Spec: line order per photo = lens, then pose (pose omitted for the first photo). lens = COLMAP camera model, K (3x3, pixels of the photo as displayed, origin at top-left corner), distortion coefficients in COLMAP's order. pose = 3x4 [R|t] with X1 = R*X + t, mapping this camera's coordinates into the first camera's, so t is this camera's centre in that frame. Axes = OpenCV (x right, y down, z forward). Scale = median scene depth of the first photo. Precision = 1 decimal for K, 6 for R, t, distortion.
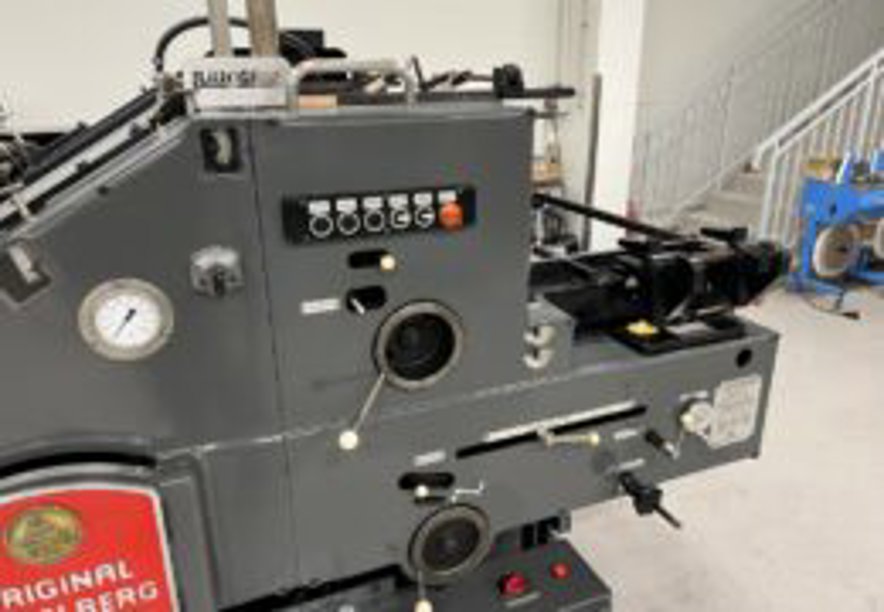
lens RADIAL K [[666.7, 0, 442.0], [0, 666.7, 306.0], [0, 0, 1]] dist [0.074677, -0.073967]
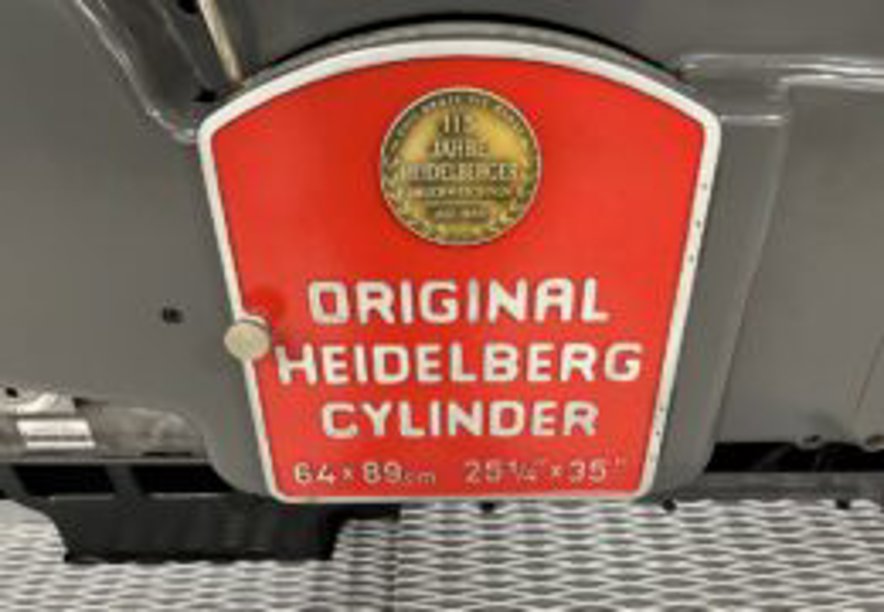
lens RADIAL K [[666.7, 0, 442.0], [0, 666.7, 306.0], [0, 0, 1]] dist [0.074677, -0.073967]
pose [[0.924267, 0.192783, -0.329492, -0.381911], [-0.128502, 0.969866, 0.206994, 0.289087], [0.359468, -0.148978, 0.921189, 0.515721]]
